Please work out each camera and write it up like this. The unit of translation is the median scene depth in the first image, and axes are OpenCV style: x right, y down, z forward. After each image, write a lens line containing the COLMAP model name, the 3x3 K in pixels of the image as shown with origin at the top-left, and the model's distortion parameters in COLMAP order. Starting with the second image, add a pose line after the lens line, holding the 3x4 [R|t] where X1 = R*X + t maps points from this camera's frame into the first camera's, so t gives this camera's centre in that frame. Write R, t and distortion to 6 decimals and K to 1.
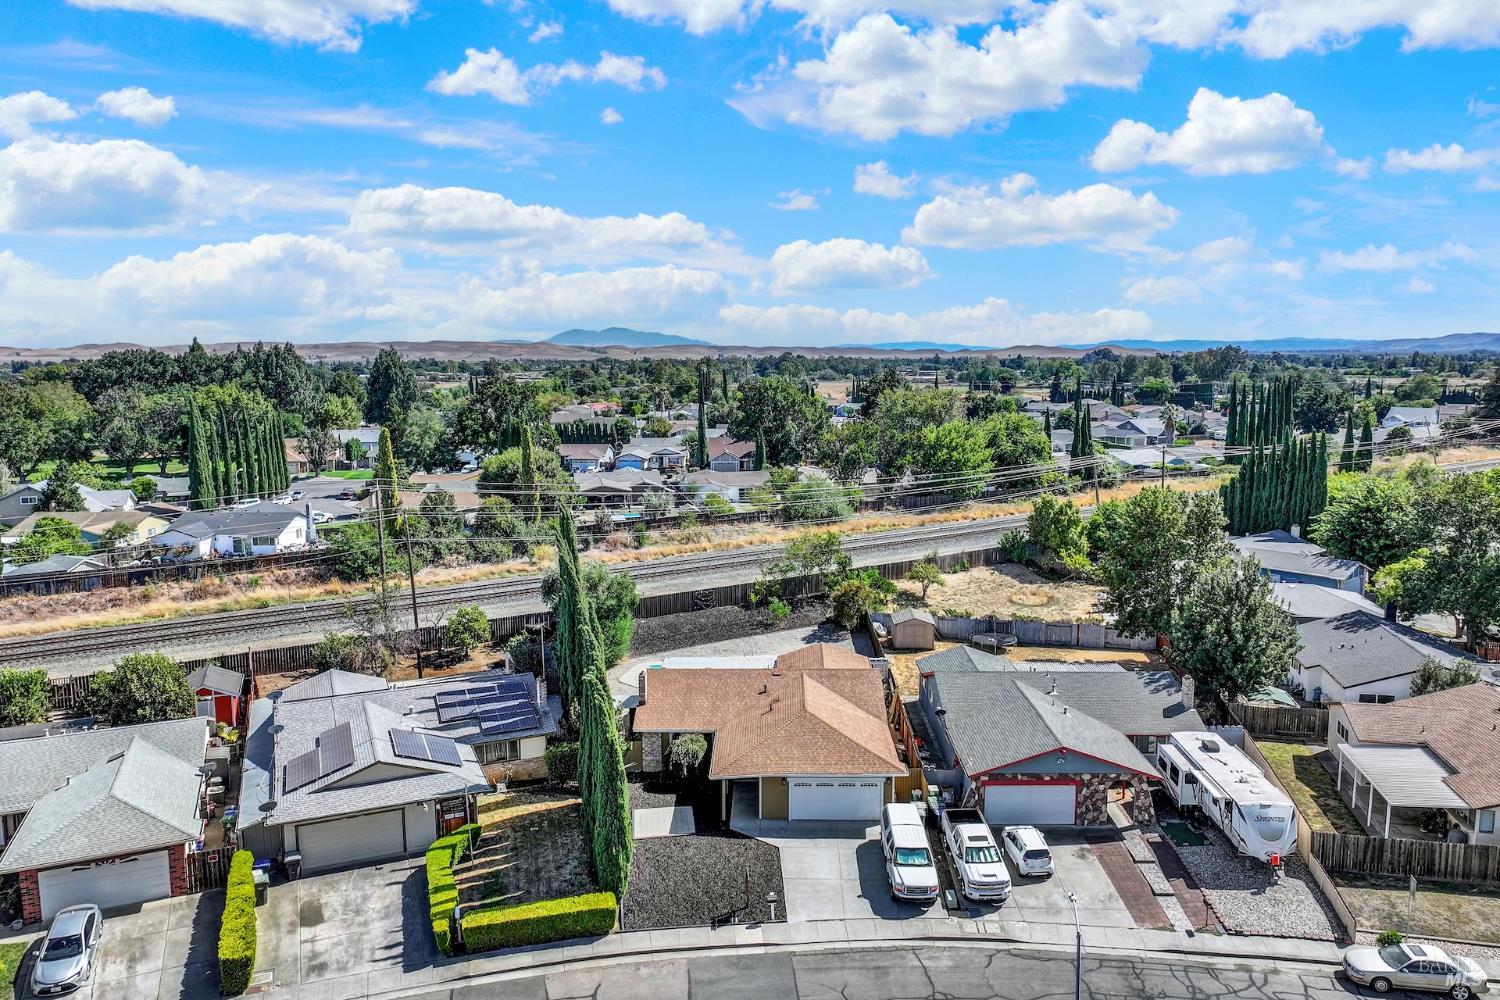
lens RADIAL K [[1281.7, 0, 750.0], [0, 1281.7, 500.0], [0, 0, 1]] dist [0.000147, -0.012404]
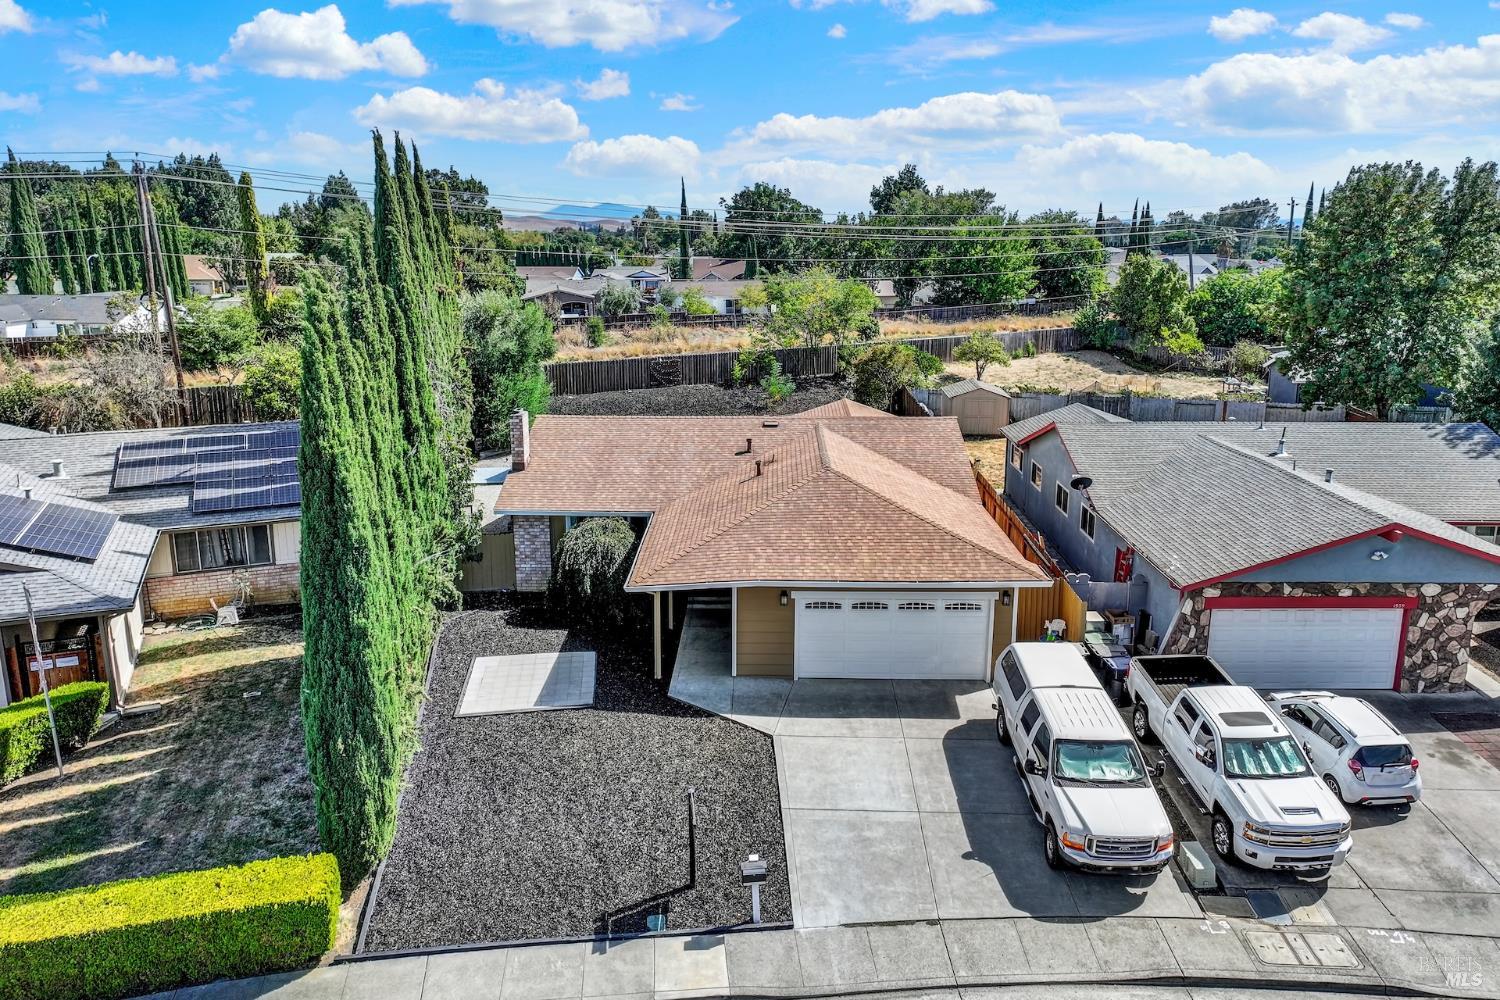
lens RADIAL K [[1281.7, 0, 750.0], [0, 1281.7, 500.0], [0, 0, 1]] dist [0.000147, -0.012404]
pose [[0.999975, 0.005269, 0.004798, 0.011552], [-0.005689, 0.995727, 0.092169, 0.141352], [-0.004292, -0.092194, 0.995732, 0.537818]]
